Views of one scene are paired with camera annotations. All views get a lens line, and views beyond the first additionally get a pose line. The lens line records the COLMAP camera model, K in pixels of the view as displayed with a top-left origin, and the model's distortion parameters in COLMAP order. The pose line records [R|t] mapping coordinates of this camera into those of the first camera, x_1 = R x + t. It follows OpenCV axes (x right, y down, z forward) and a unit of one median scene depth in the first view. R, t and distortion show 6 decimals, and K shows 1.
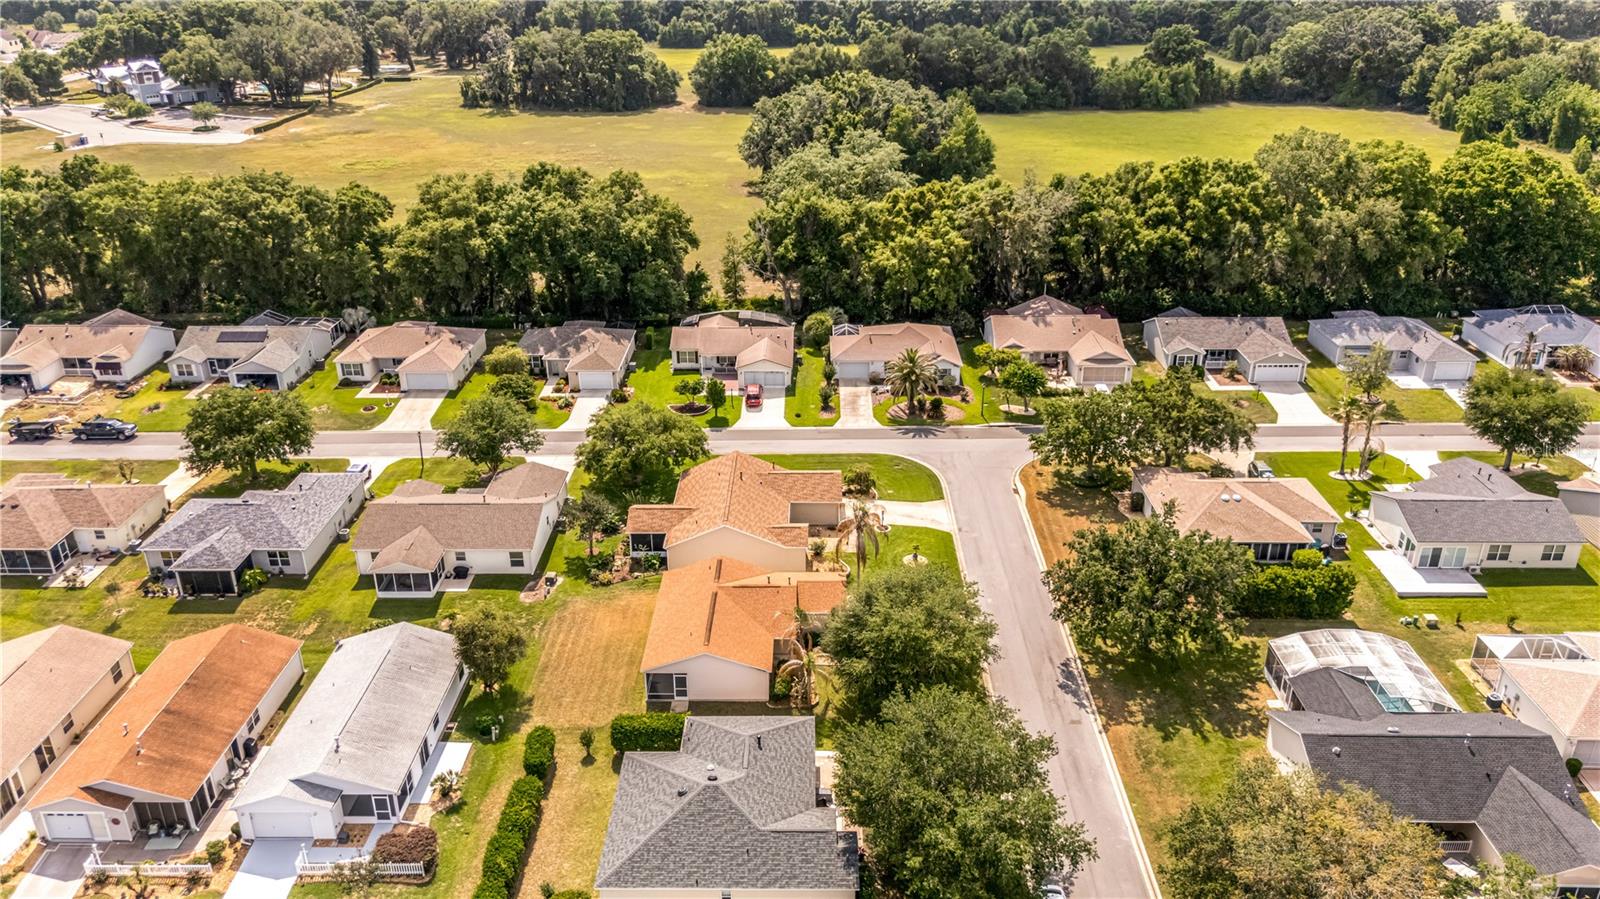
lens RADIAL K [[1176.6, 0, 800.0], [0, 1176.6, 449.5], [0, 0, 1]] dist [0.027641, -0.004786]
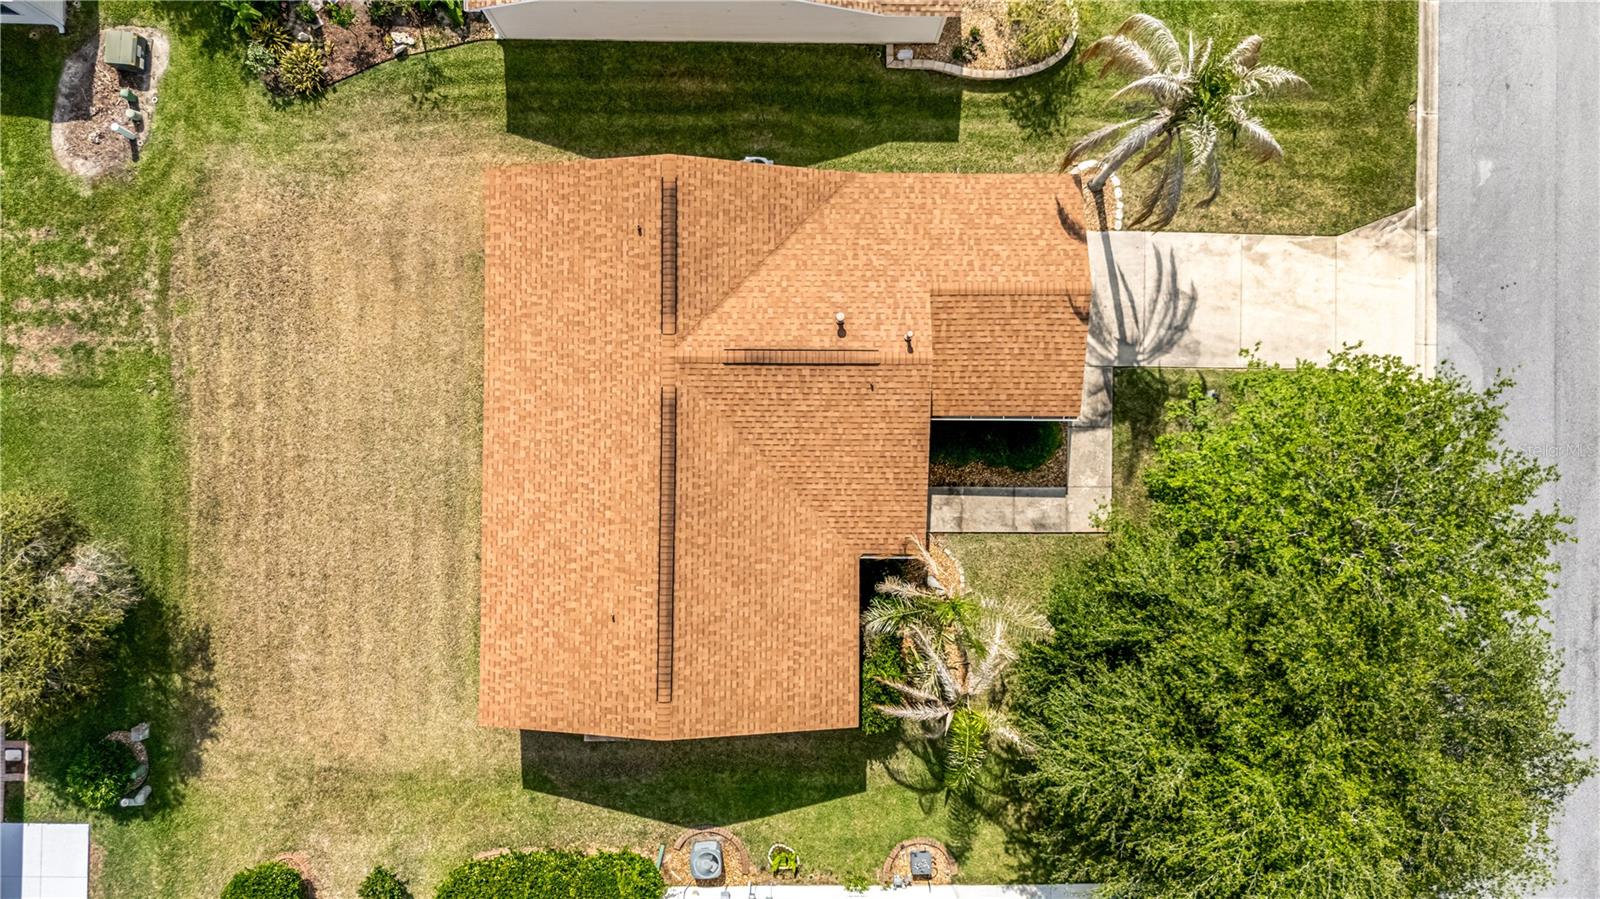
lens RADIAL K [[1176.6, 0, 800.0], [0, 1176.6, 449.5], [0, 0, 1]] dist [0.027641, -0.004786]
pose [[0.999747, -0.007119, 0.021334, -0.042014], [-0.016148, 0.433035, 0.901232, -0.142163], [-0.015654, -0.901349, 0.432811, 0.815320]]
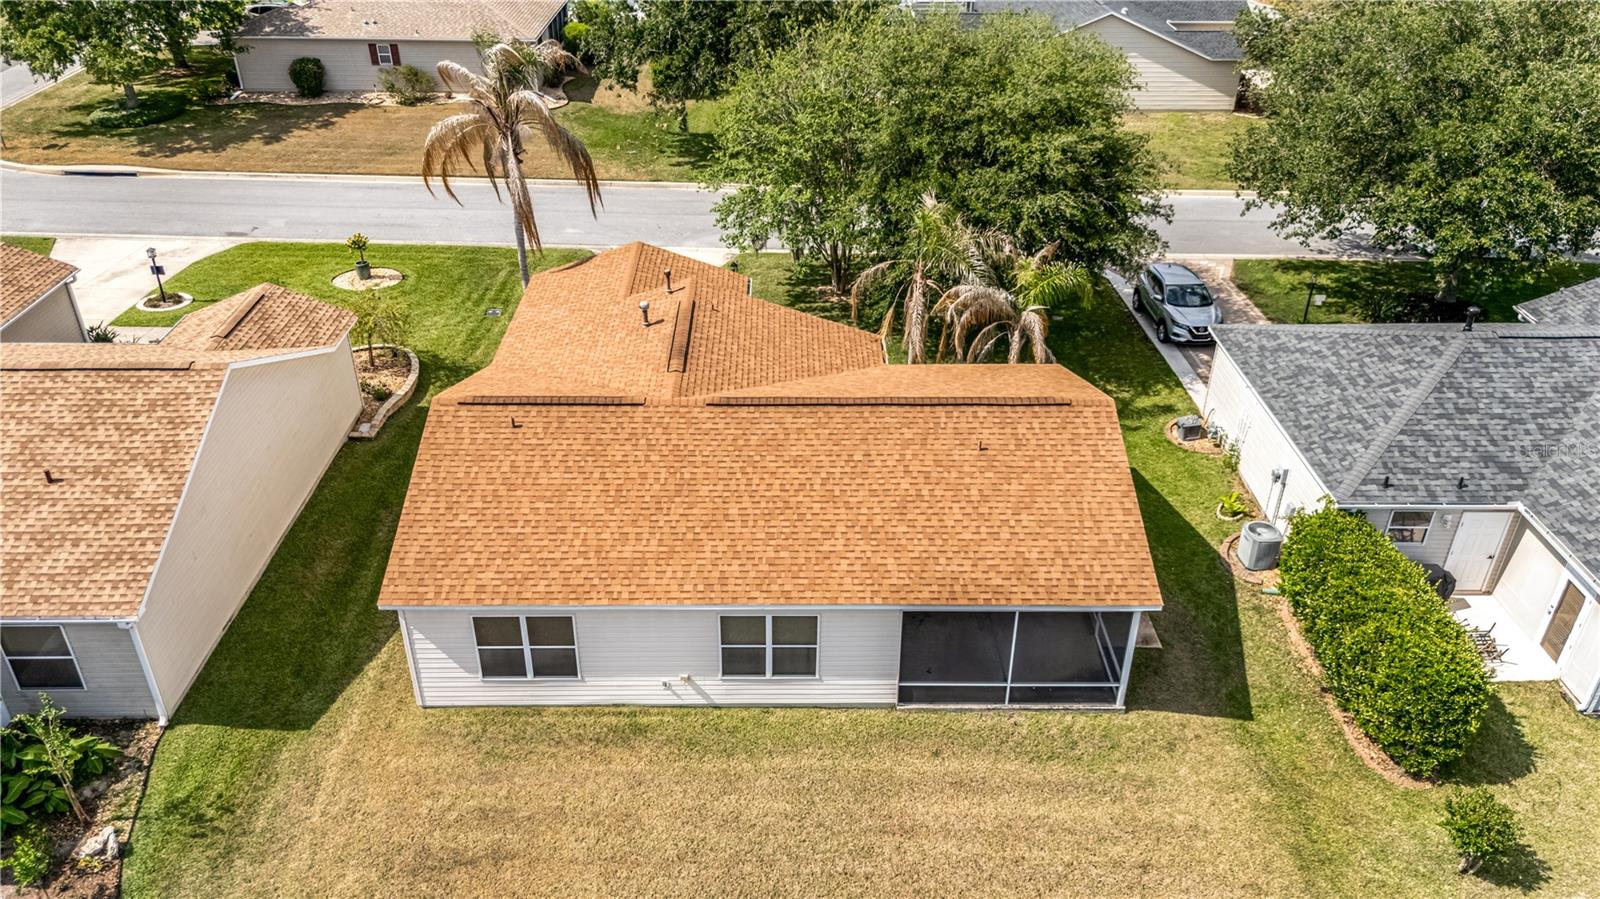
lens RADIAL K [[1176.6, 0, 800.0], [0, 1176.6, 449.5], [0, 0, 1]] dist [0.027641, -0.004786]
pose [[-0.031567, -0.501564, 0.864545, -0.294121], [0.403890, 0.784808, 0.470052, 0.012155], [-0.914263, 0.364019, 0.177802, 0.896452]]
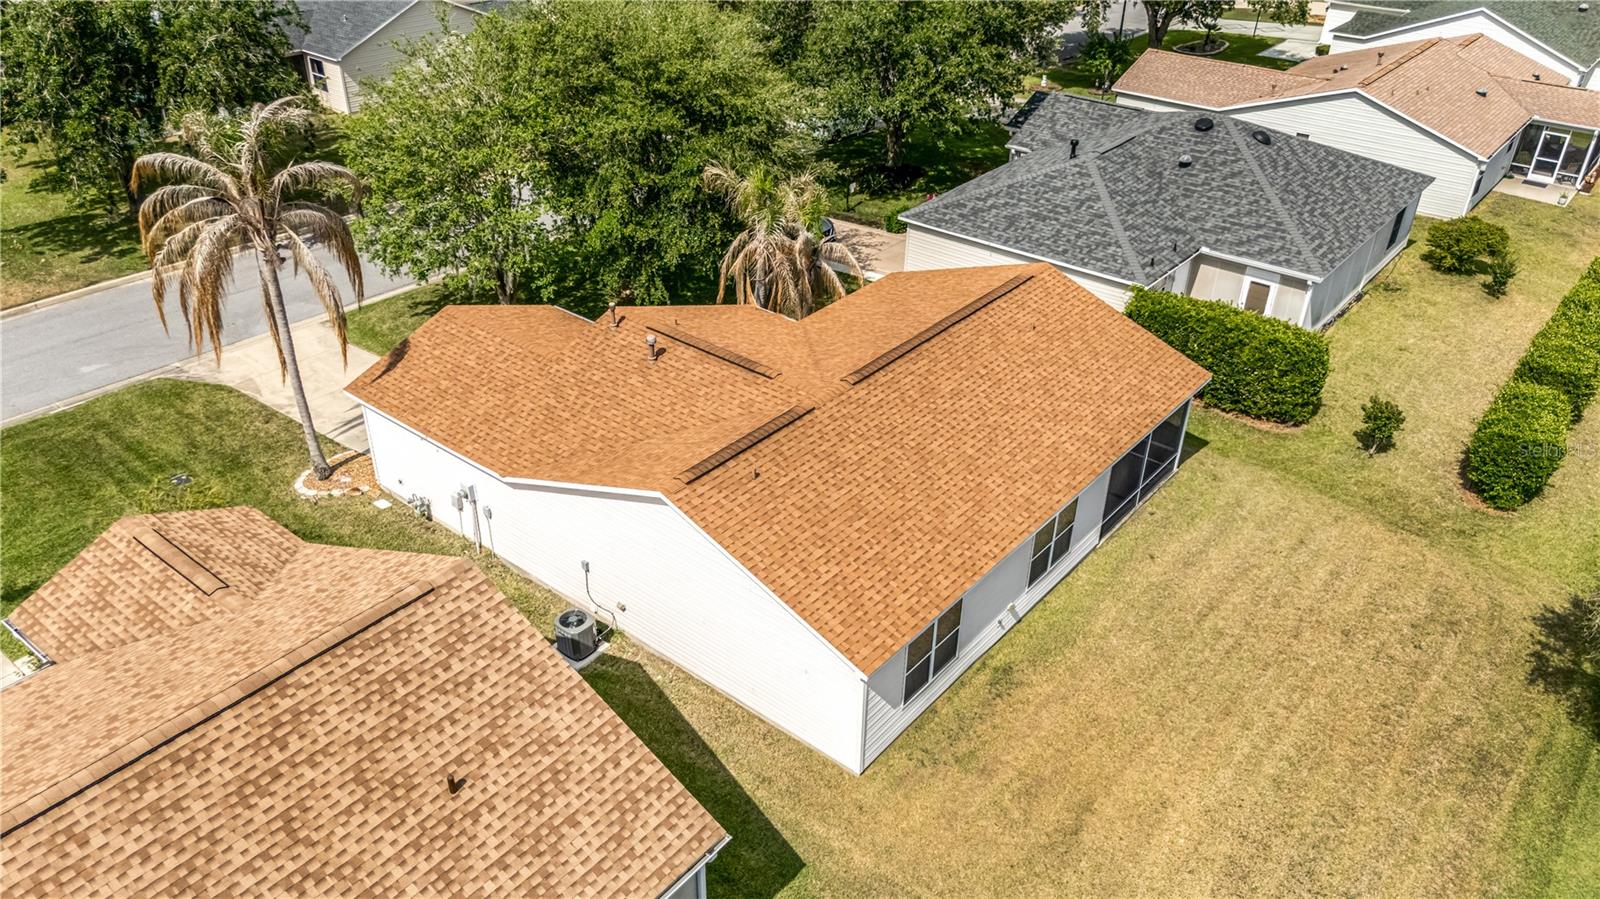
lens RADIAL K [[1176.6, 0, 800.0], [0, 1176.6, 449.5], [0, 0, 1]] dist [0.027641, -0.004786]
pose [[-0.783372, -0.320942, 0.532283, -0.203095], [0.255812, 0.614004, 0.746699, -0.071433], [-0.566470, 0.721107, -0.398893, 1.075712]]
